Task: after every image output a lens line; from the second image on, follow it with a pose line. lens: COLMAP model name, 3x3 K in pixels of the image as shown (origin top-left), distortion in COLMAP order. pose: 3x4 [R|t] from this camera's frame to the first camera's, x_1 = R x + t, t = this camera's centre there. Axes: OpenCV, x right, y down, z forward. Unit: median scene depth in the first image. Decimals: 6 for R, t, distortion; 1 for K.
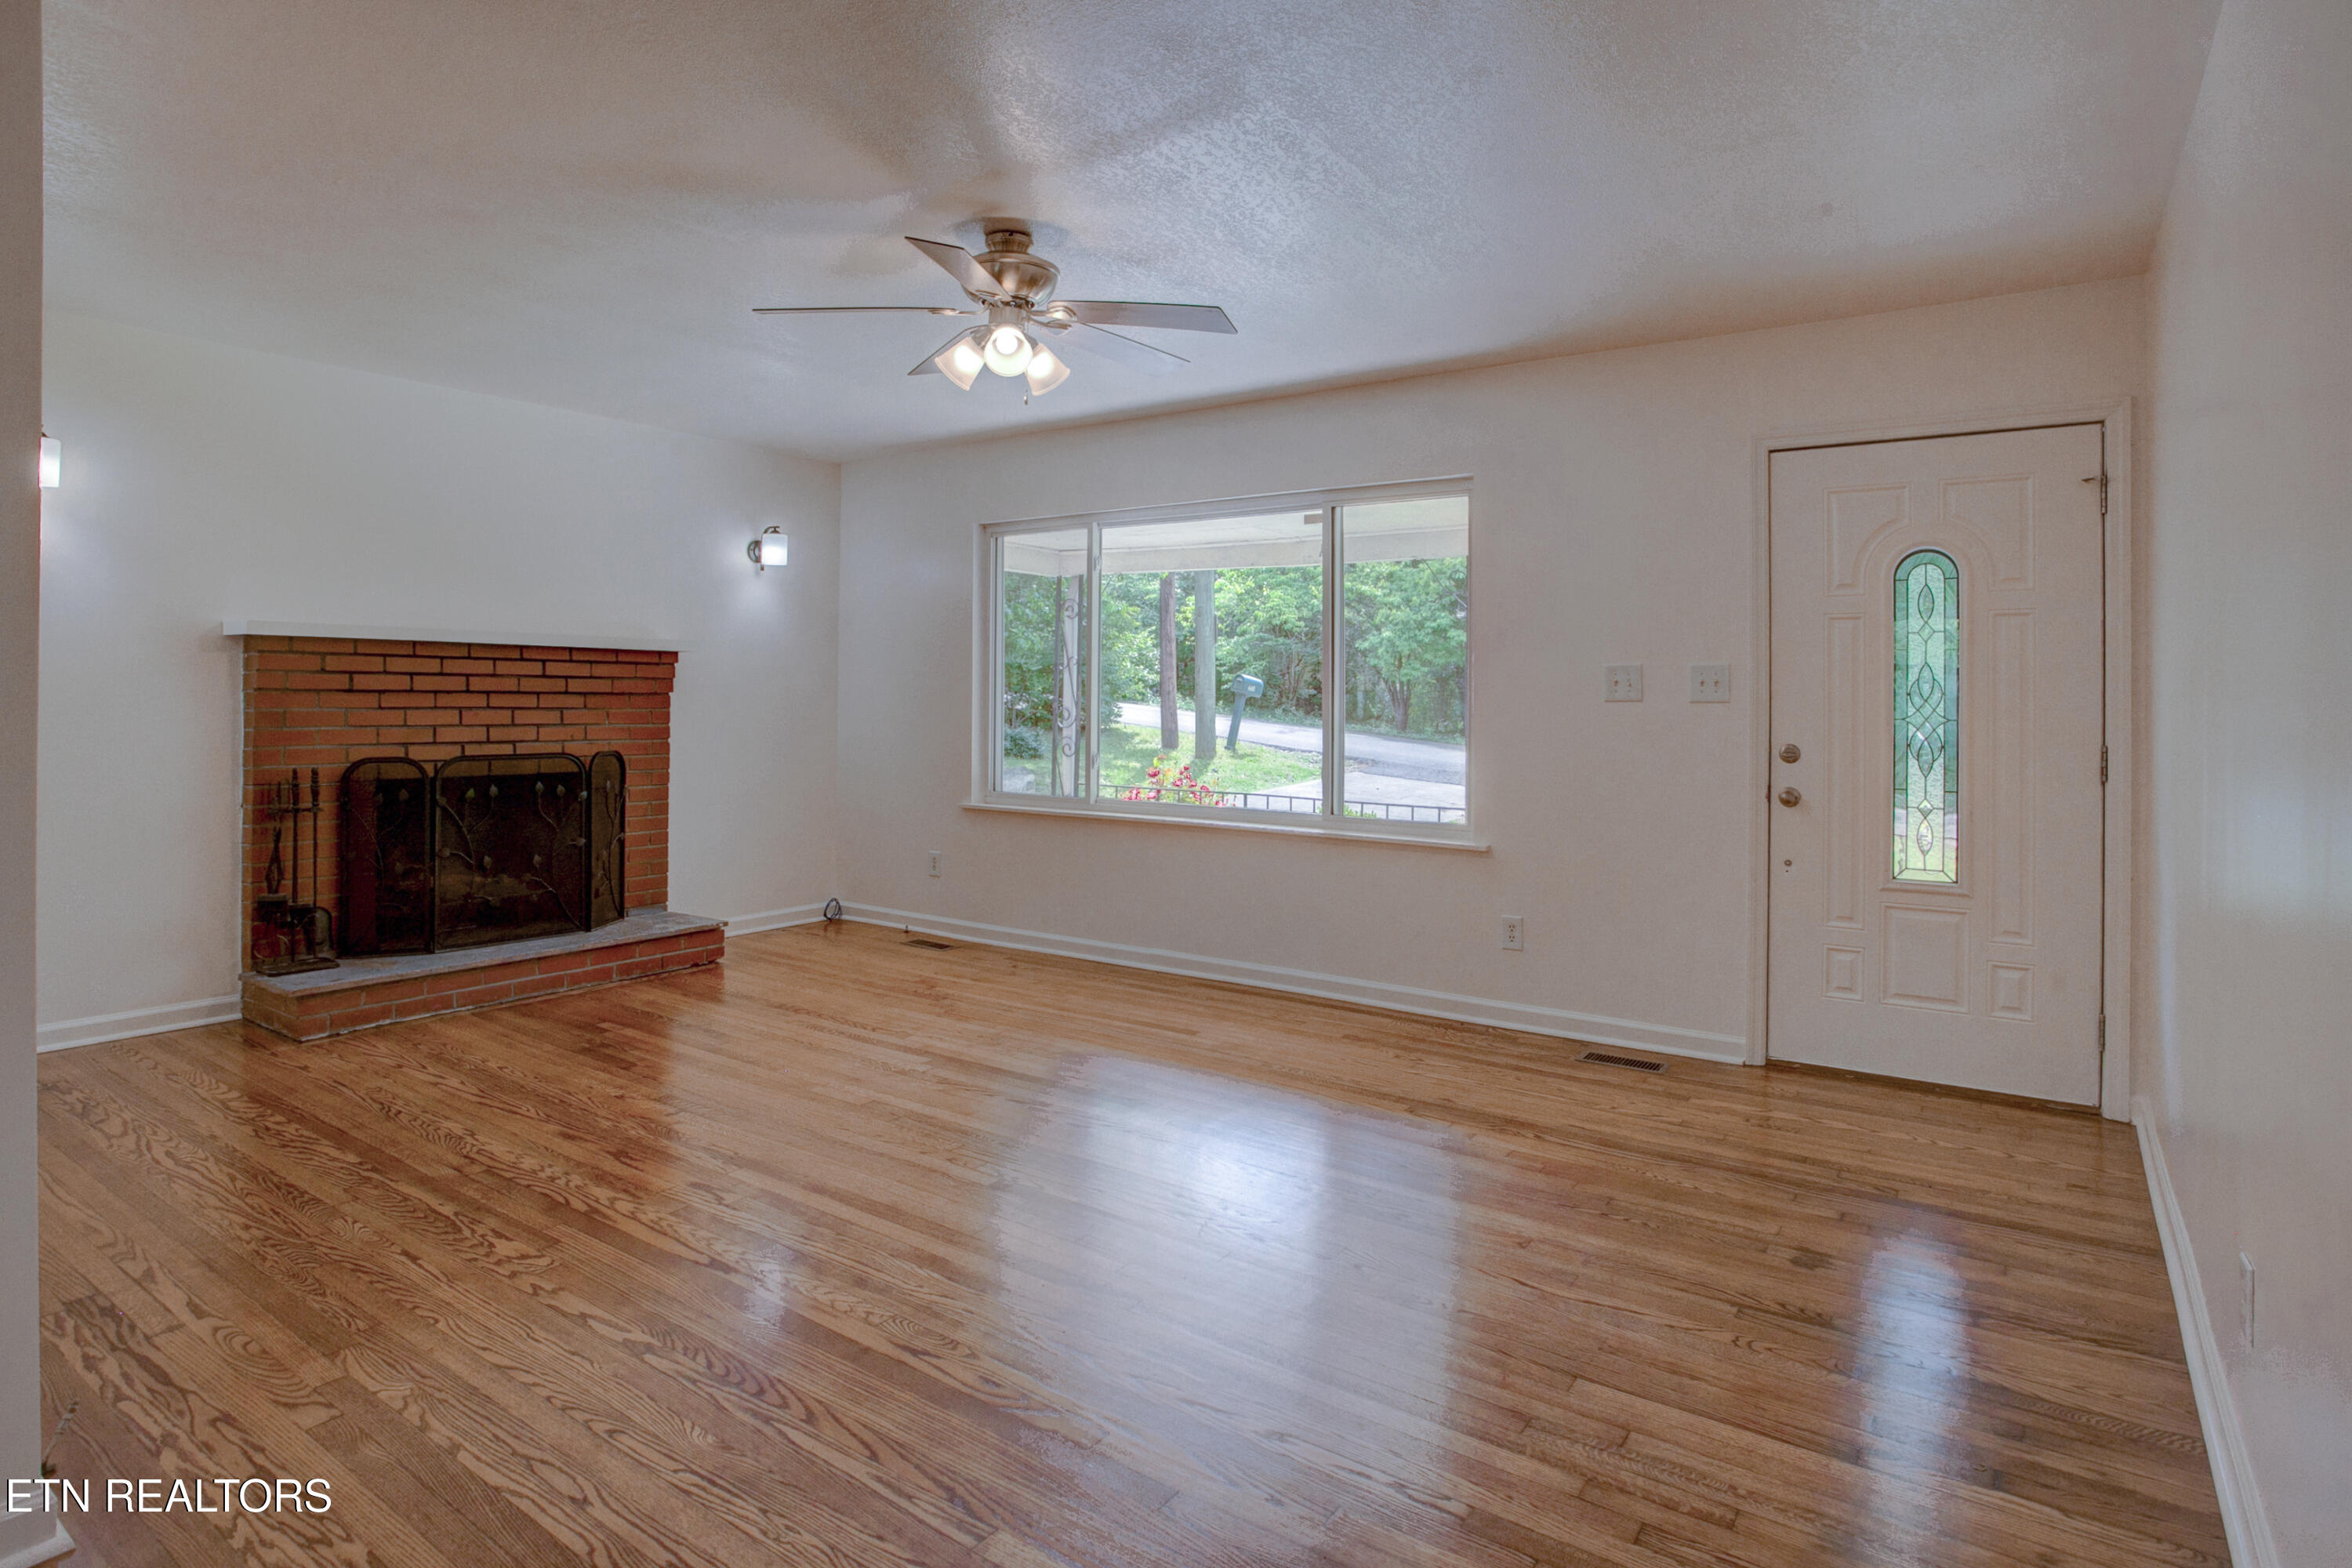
lens RADIAL K [[1236.8, 0, 1169.1], [0, 1236.8, 691.2], [0, 0, 1]] dist [-0.068065, 0.026426]
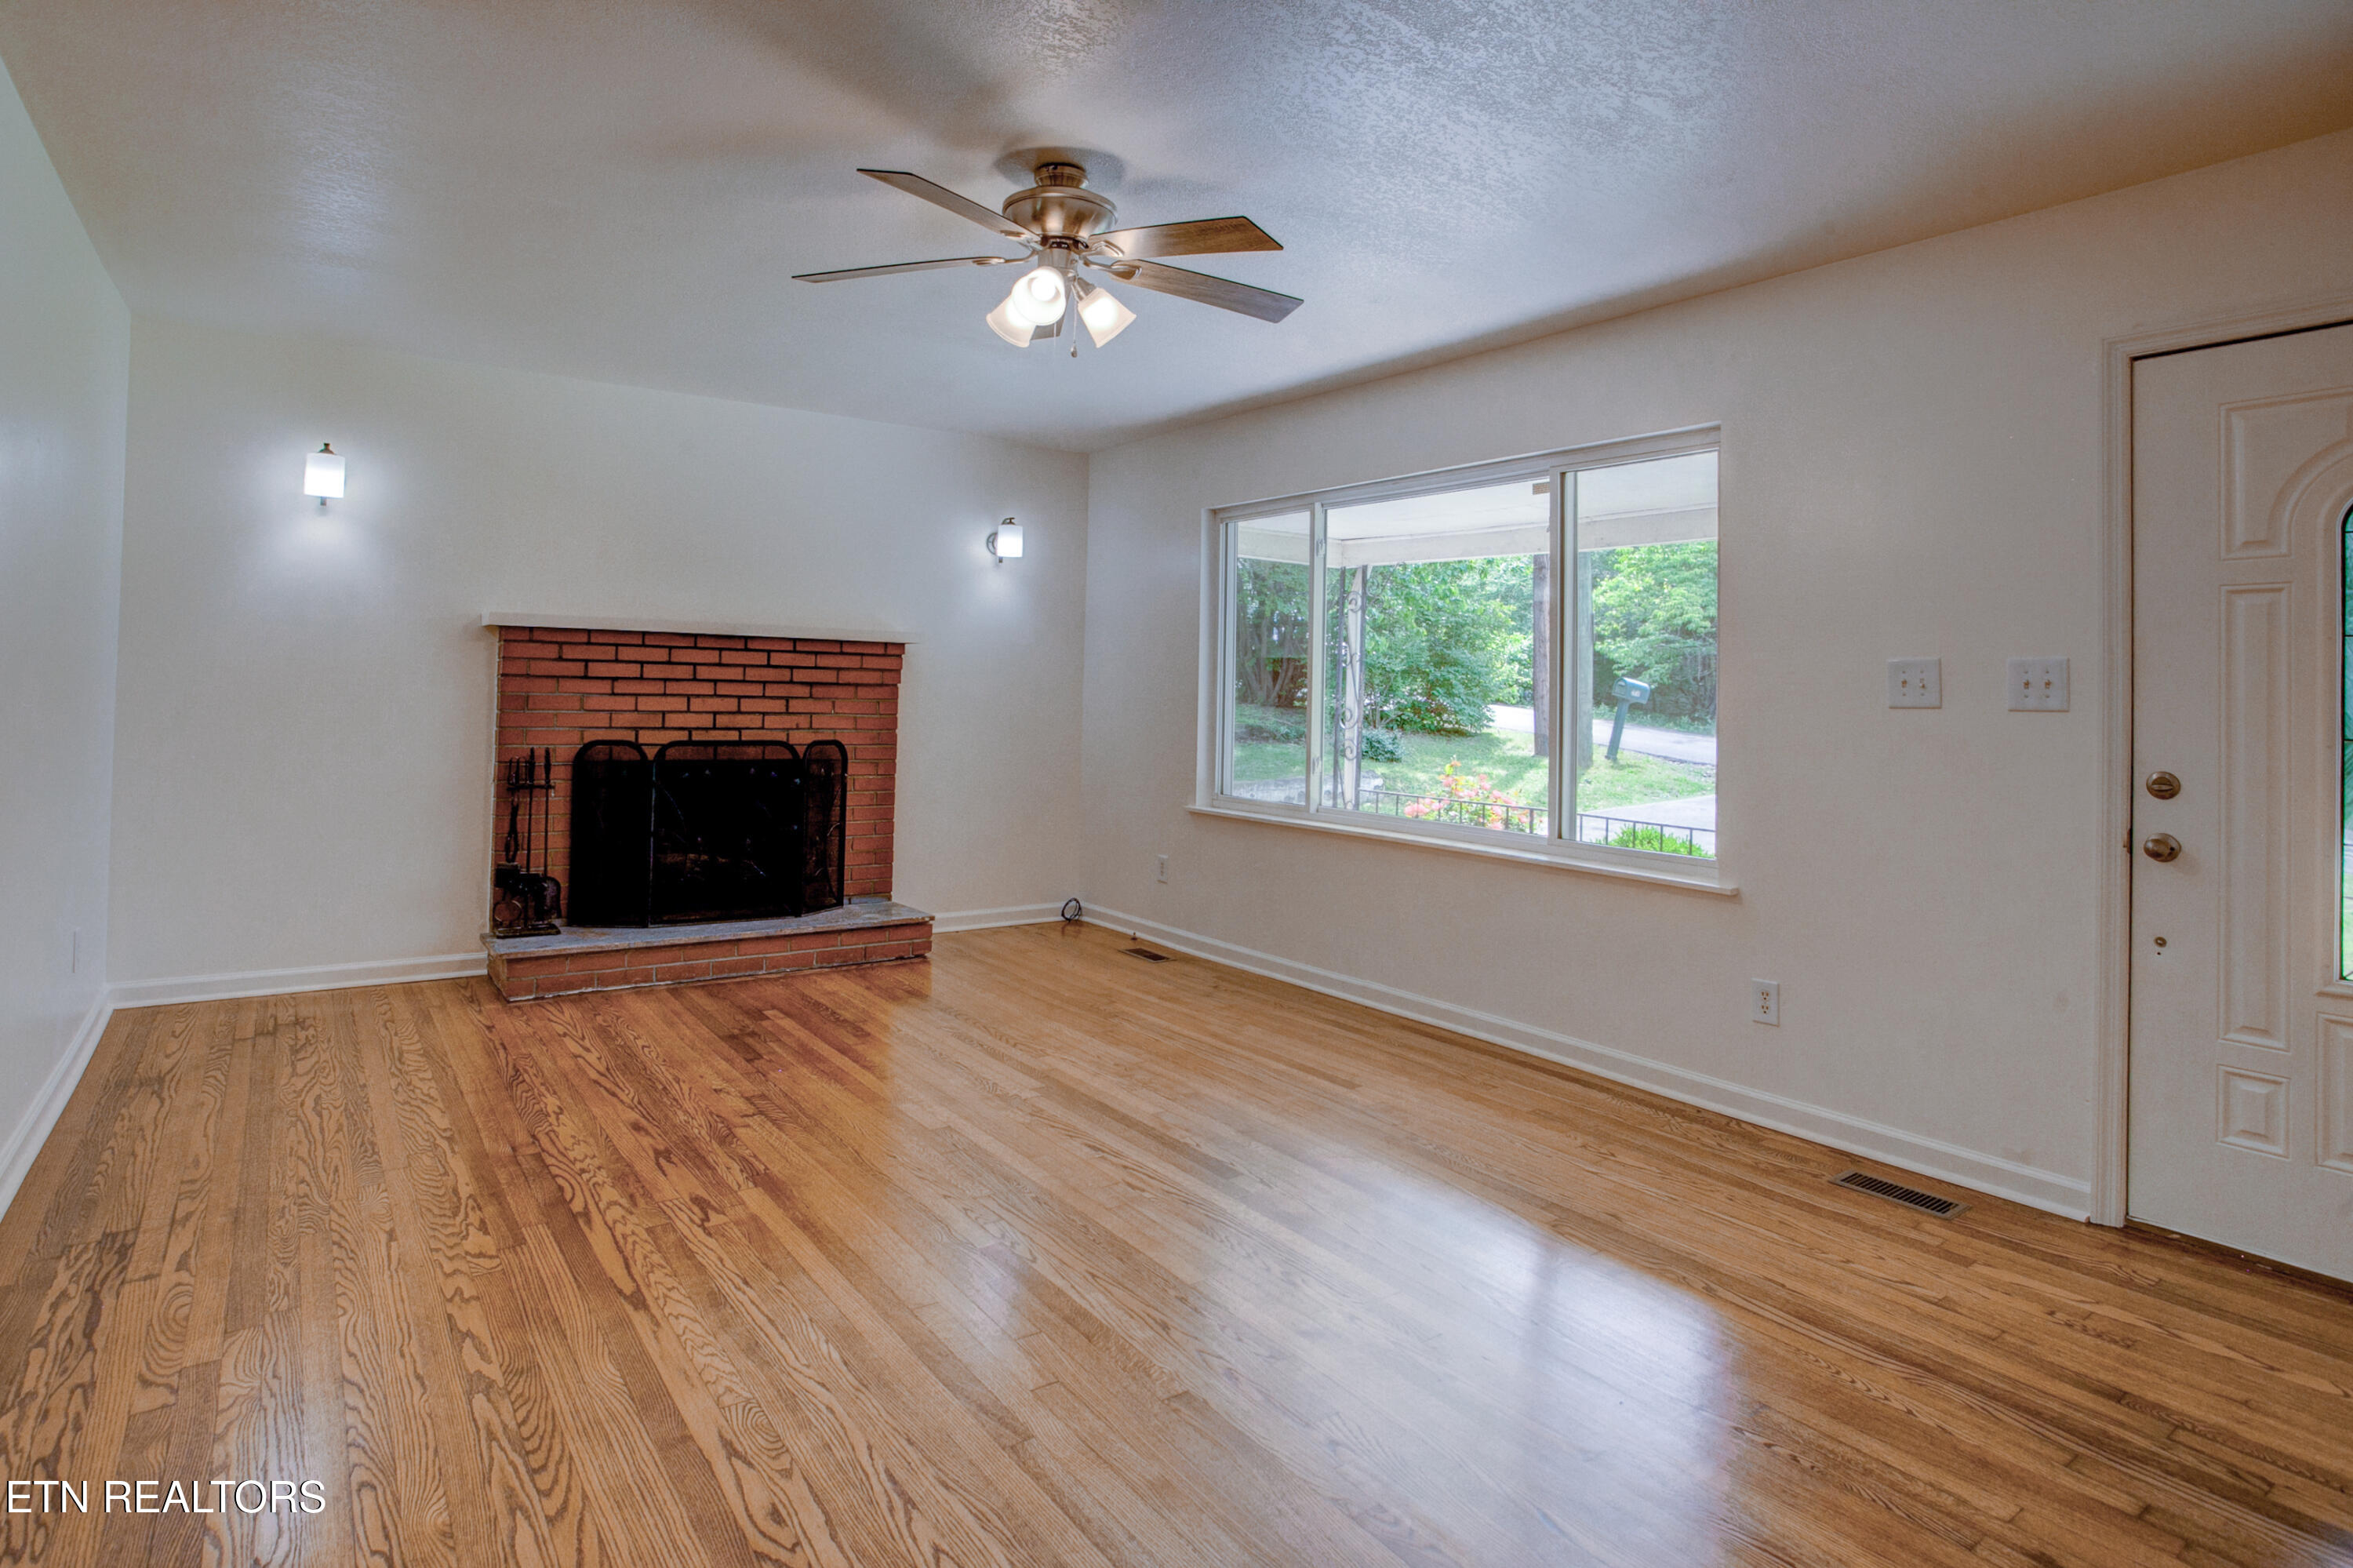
lens RADIAL K [[1234.8, 0, 1173.2], [0, 1234.8, 659.0], [0, 0, 1]] dist [-0.056619, 0.019602]
pose [[0.946635, 0.005424, -0.322262, 0.169717], [-0.014493, 0.999563, -0.025748, 0.003955], [0.321981, 0.029044, 0.946300, 0.139698]]
